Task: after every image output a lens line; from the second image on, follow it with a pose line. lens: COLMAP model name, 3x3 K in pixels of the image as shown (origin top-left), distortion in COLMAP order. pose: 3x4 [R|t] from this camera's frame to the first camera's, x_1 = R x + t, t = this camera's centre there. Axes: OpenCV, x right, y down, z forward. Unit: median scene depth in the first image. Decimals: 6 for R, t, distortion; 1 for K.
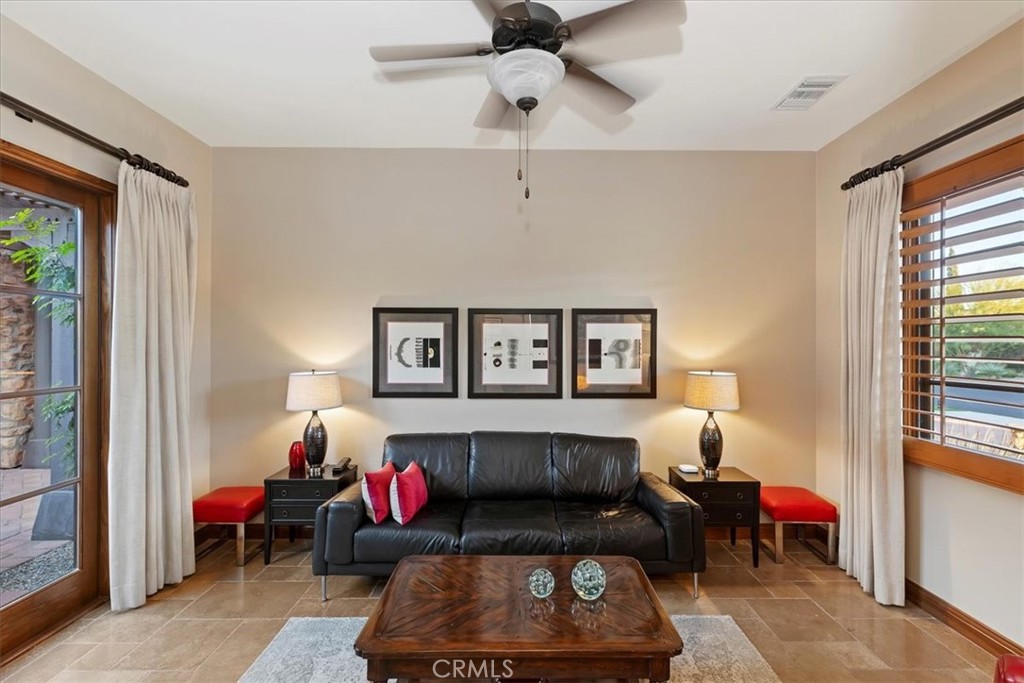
lens RADIAL K [[452.4, 0, 512.0], [0, 452.4, 341.5], [0, 0, 1]] dist [-0.000933, -0.000243]
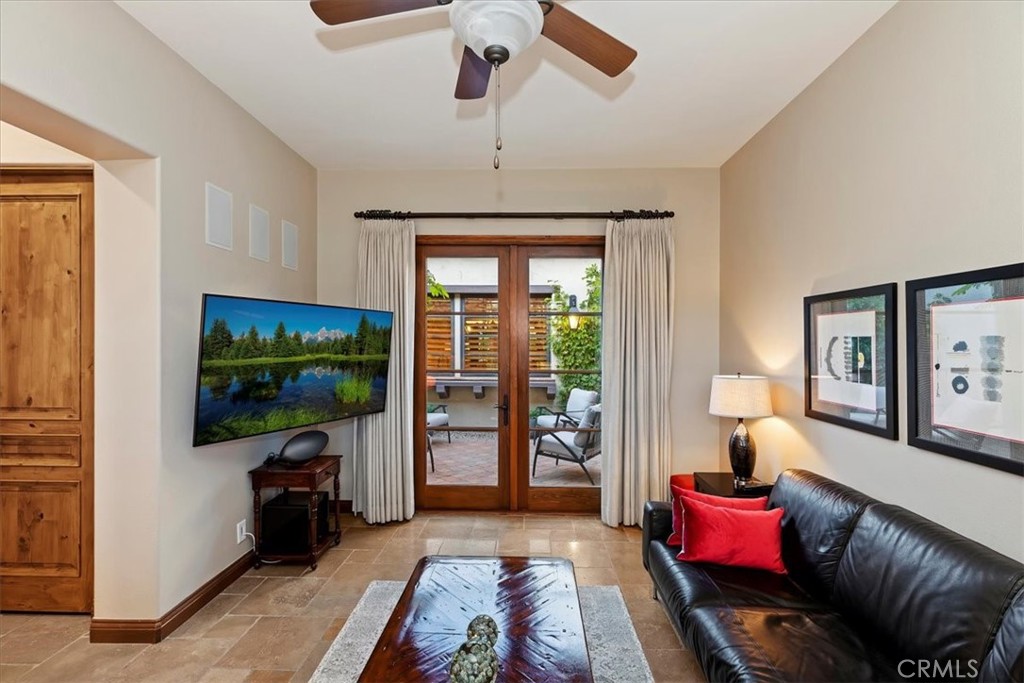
lens RADIAL K [[452.4, 0, 512.0], [0, 452.4, 341.5], [0, 0, 1]] dist [-0.000933, -0.000243]
pose [[-0.028077, -0.004011, -0.999598, 0.463515], [0.001802, 0.999990, -0.004063, 0.001166], [0.999604, -0.001916, -0.028070, 0.532703]]
